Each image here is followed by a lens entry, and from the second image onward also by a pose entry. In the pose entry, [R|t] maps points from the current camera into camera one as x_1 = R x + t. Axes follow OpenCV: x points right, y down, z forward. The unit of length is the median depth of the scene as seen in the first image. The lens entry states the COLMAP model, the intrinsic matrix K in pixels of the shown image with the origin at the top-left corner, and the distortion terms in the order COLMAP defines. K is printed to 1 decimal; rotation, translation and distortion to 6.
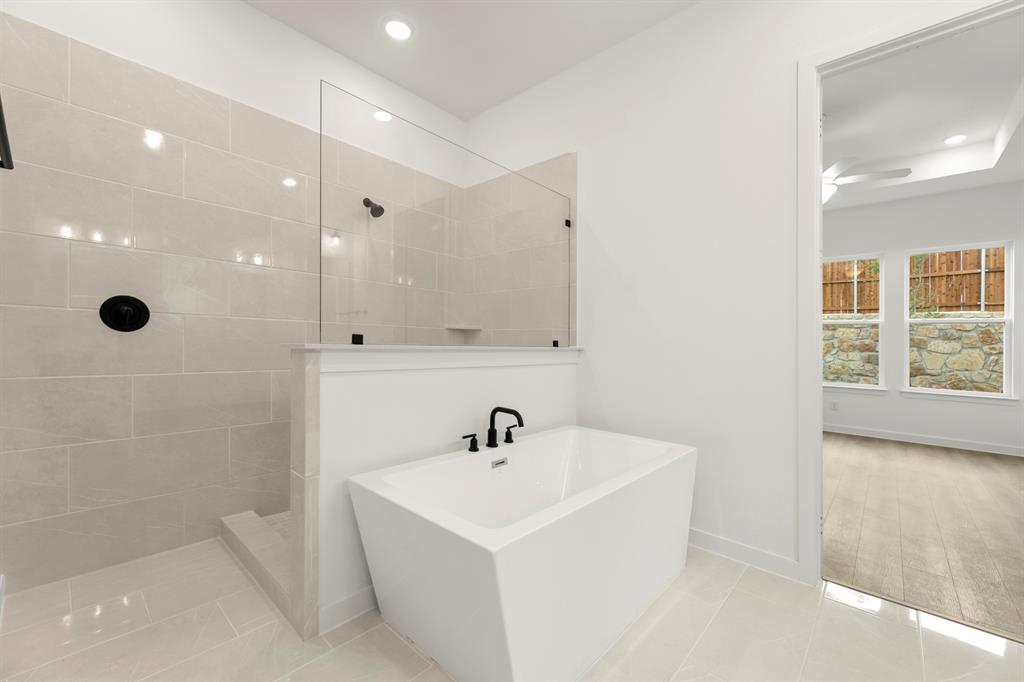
lens RADIAL K [[410.1, 0, 513.4], [0, 410.1, 344.6], [0, 0, 1]] dist [0.000393, -0.000051]
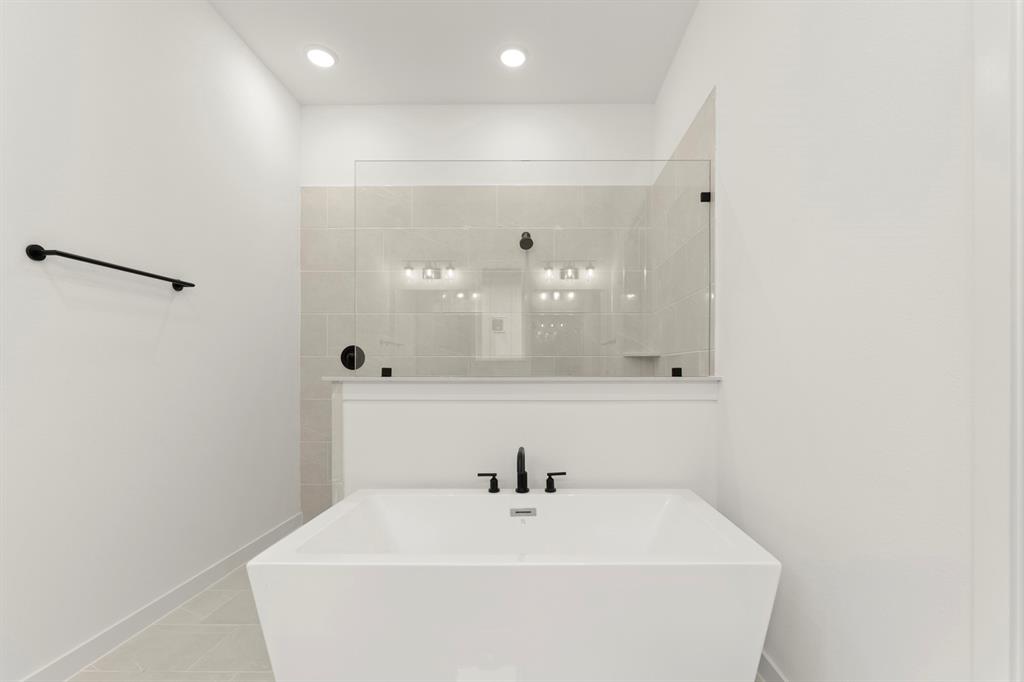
lens RADIAL K [[449.3, 0, 513.3], [0, 449.3, 372.9], [0, 0, 1]] dist [0.001020, 0.000064]
pose [[0.666860, -0.018903, -0.744943, 0.711563], [0.012350, 0.999821, -0.014315, 0.009797], [0.745080, 0.000346, 0.666975, 0.381928]]
